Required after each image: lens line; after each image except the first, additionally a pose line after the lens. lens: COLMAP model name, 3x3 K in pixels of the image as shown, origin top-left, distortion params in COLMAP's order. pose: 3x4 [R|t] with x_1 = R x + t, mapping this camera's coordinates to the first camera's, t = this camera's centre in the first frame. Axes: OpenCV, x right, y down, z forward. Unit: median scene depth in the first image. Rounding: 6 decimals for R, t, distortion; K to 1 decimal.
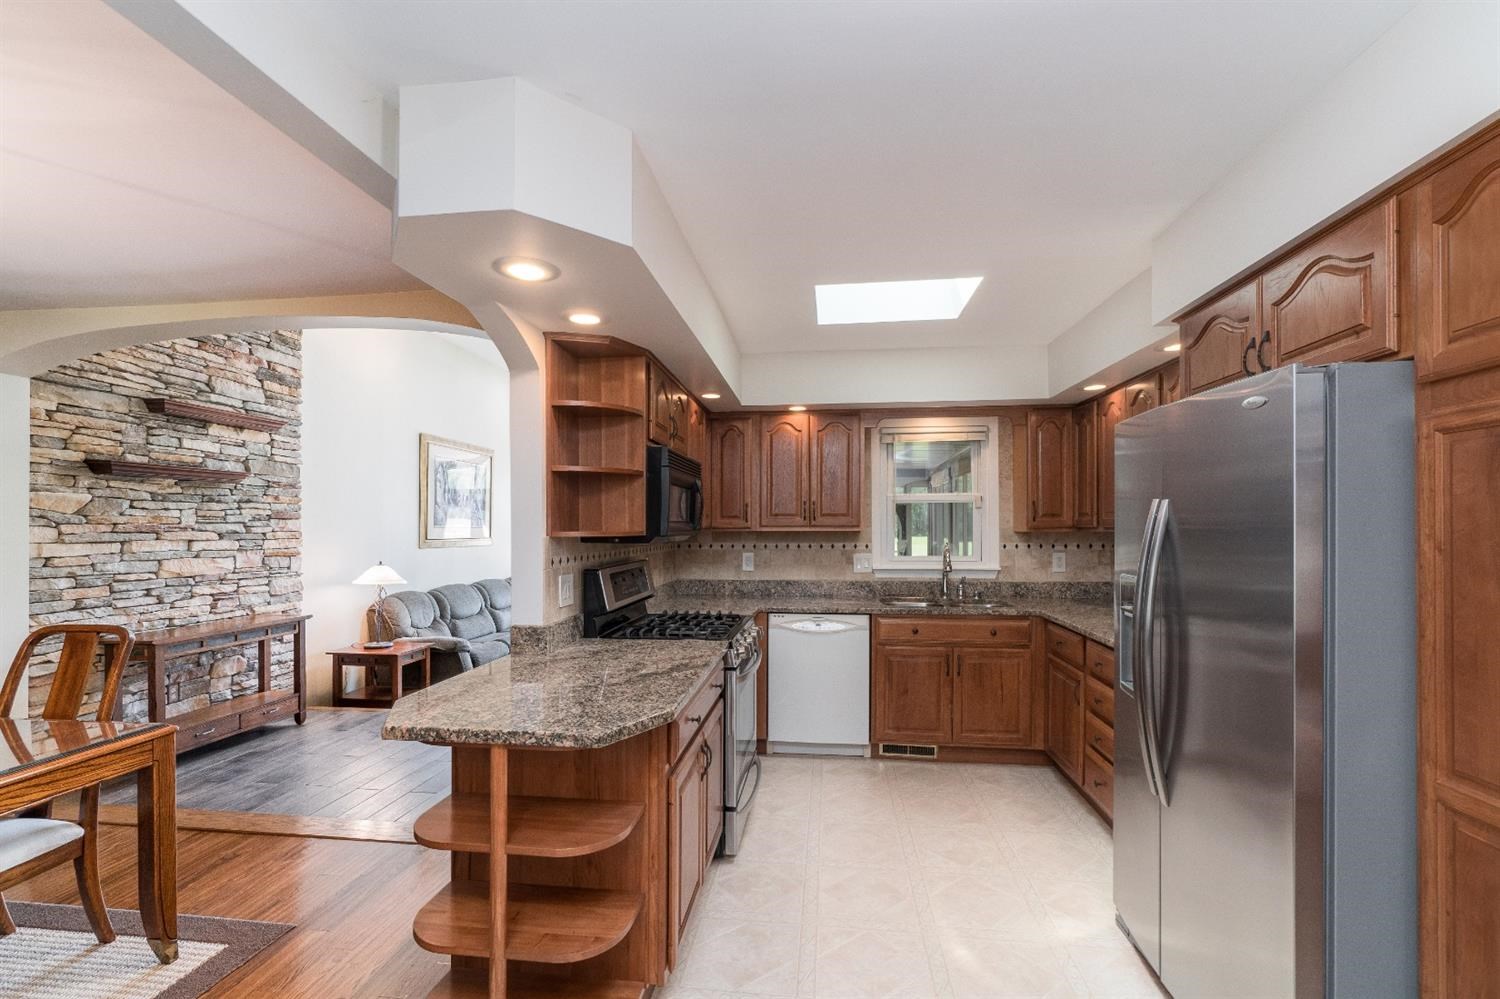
lens RADIAL K [[648.5, 0, 743.1], [0, 648.5, 528.5], [0, 0, 1]] dist [-0.002785, 0.002378]
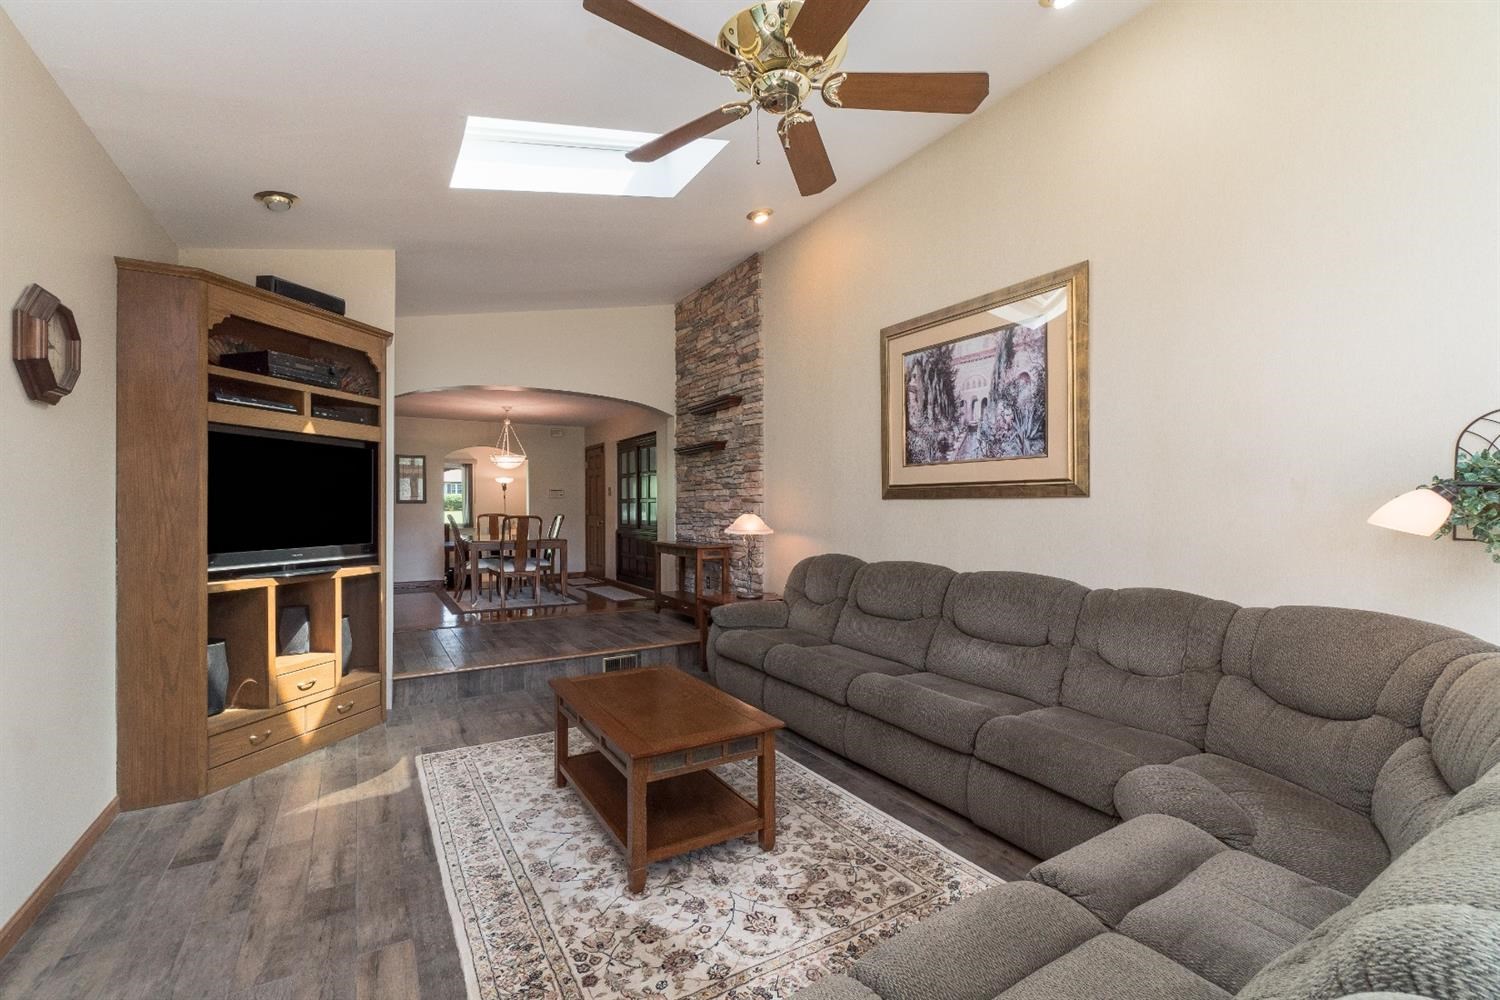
lens RADIAL K [[648.5, 0, 750.3], [0, 648.5, 502.0], [0, 0, 1]] dist [-0.002785, 0.002378]
pose [[-0.785459, 0.001954, -0.618910, 0.045839], [0.005380, 0.999979, -0.003671, 0.050550], [0.618890, -0.006213, -0.785453, 2.104546]]
